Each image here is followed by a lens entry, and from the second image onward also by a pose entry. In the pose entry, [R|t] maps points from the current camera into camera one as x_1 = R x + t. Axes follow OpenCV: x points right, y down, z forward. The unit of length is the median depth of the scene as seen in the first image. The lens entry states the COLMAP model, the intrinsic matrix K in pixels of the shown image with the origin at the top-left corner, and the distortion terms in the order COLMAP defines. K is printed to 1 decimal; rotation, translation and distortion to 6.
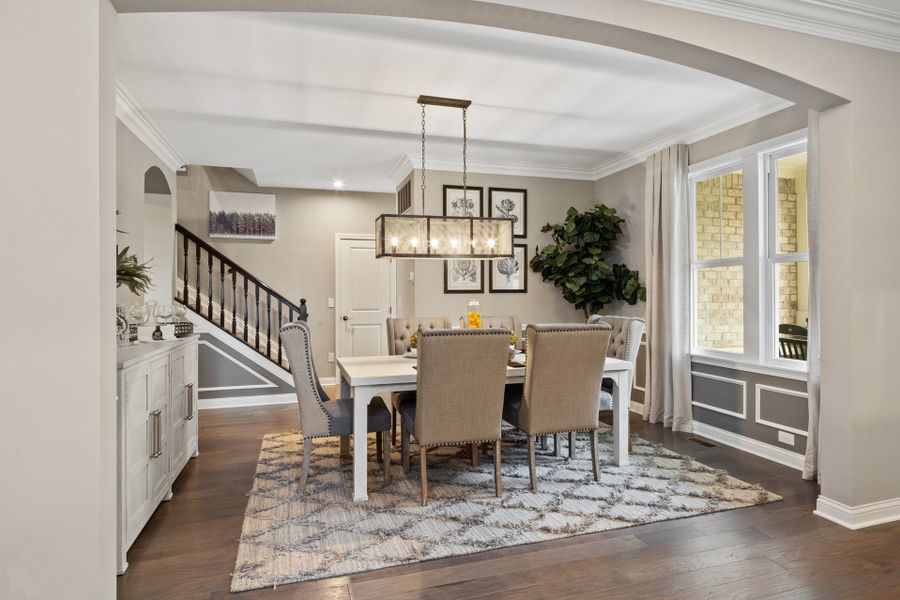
lens RADIAL K [[504.8, 0, 453.1], [0, 504.8, 294.1], [0, 0, 1]] dist [-0.000515, 0.001447]
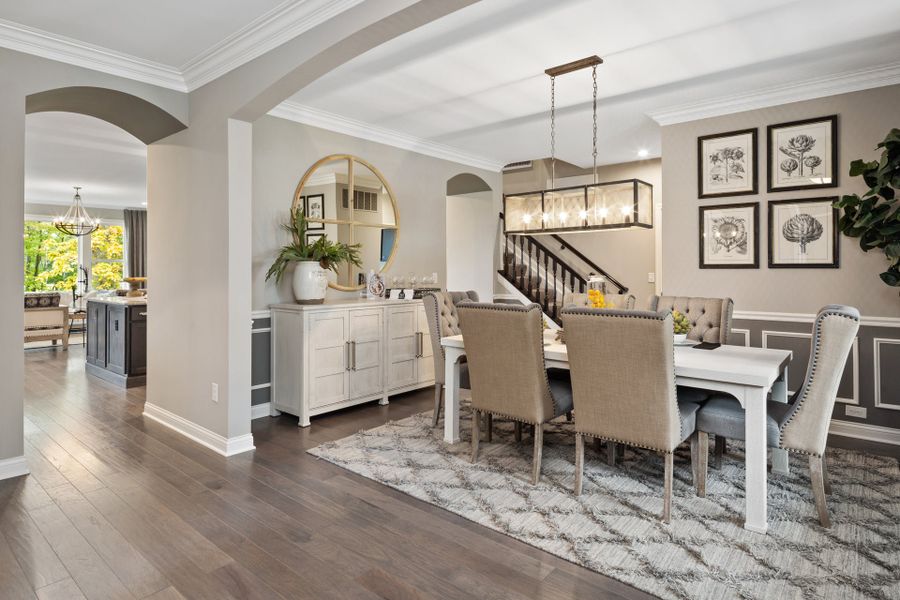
lens RADIAL K [[504.8, 0, 428.8], [0, 504.8, 265.8], [0, 0, 1]] dist [-0.000515, 0.001447]
pose [[0.518721, 0.002191, -0.854941, 0.713950], [-0.003969, 0.999992, 0.000155, -0.006399], [0.854934, 0.003313, 0.518726, 0.303737]]
